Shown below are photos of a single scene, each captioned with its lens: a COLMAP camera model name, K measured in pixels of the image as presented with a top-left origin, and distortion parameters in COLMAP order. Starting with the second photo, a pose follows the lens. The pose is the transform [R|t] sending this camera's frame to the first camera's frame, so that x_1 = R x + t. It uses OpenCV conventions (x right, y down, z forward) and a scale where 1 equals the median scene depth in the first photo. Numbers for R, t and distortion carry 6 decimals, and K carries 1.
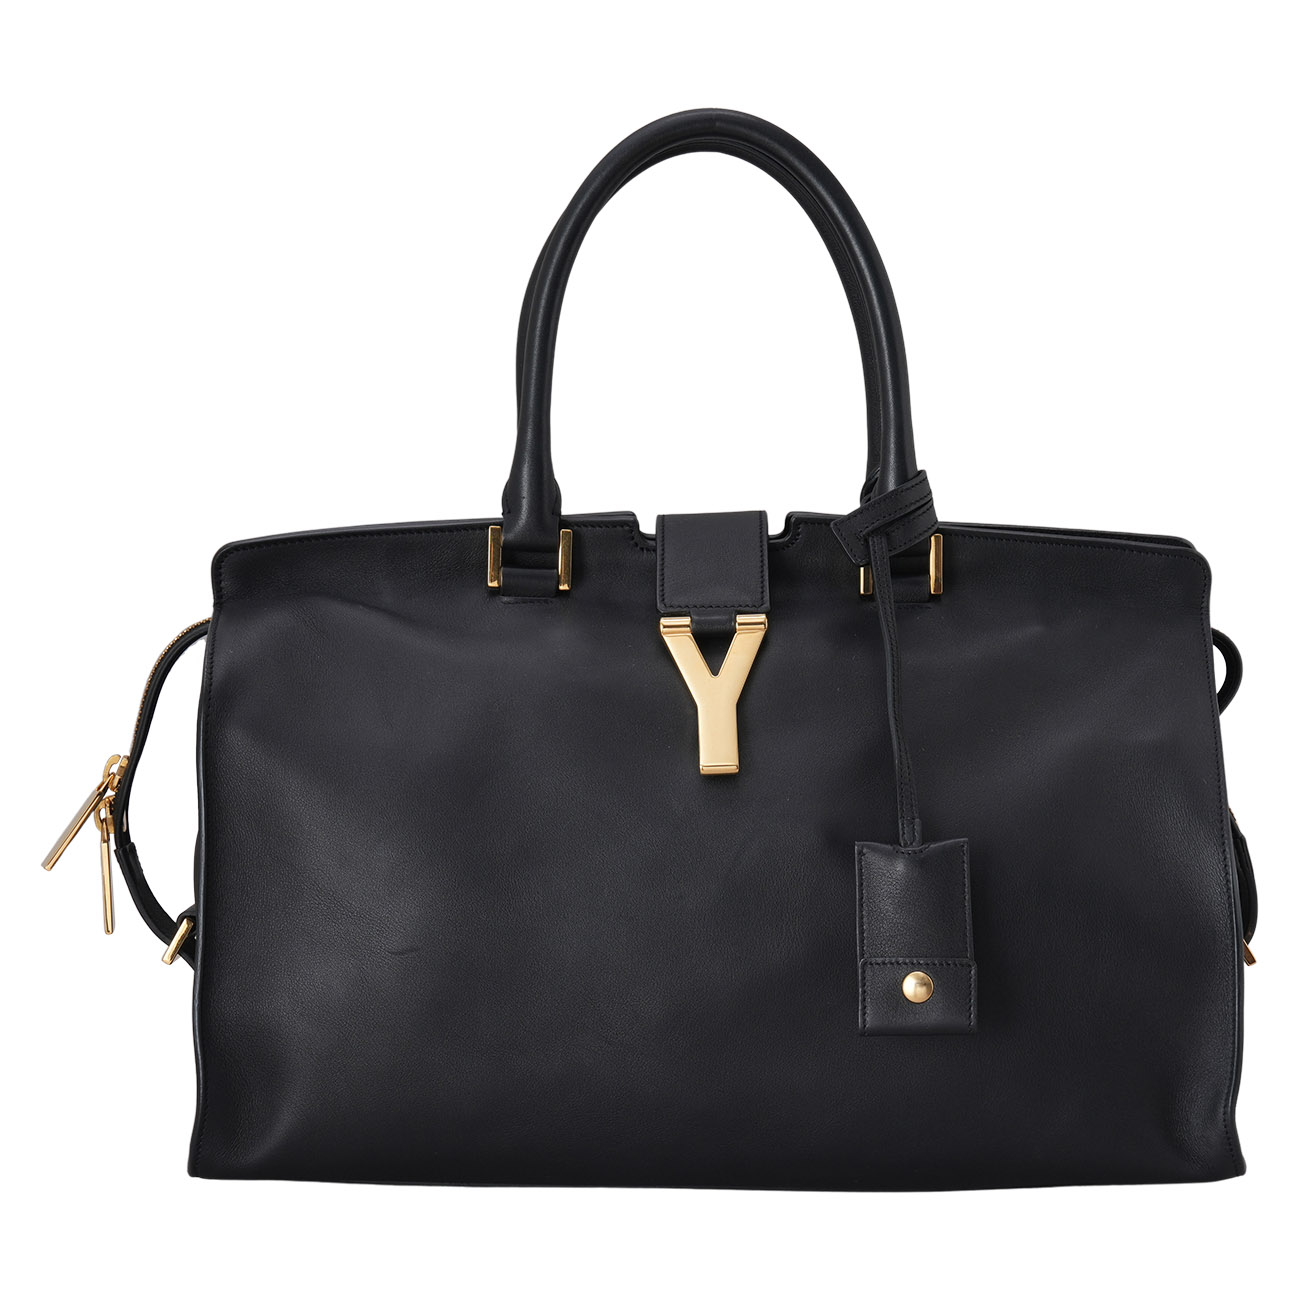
lens RADIAL K [[5149.1, 0, 650.0], [0, 5149.1, 650.0], [0, 0, 1]] dist [-0.182477, -2.845994]
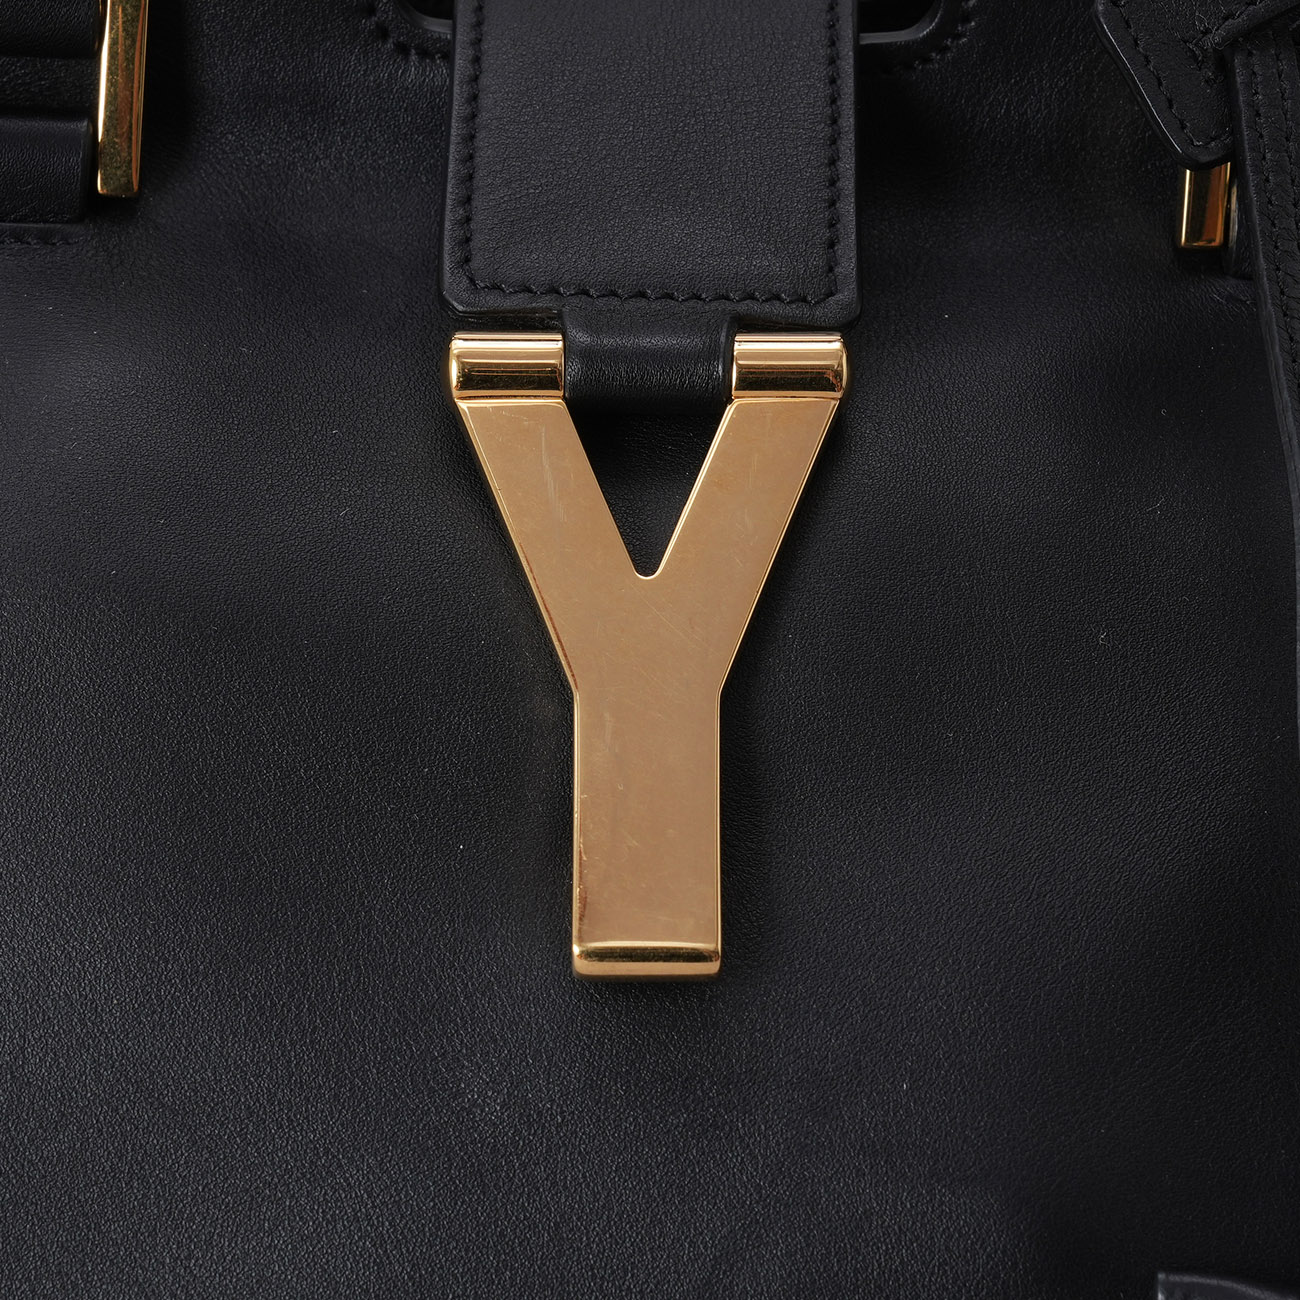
lens RADIAL K [[4497.1, 0, 650.0], [0, 4497.1, 650.0], [0, 0, 1]] dist [-0.128474, 1.278330]
pose [[0.999244, 0.034861, 0.017189, 0.008901], [-0.037539, 0.980244, 0.194196, -0.035845], [-0.010080, -0.194695, 0.980812, 0.763033]]
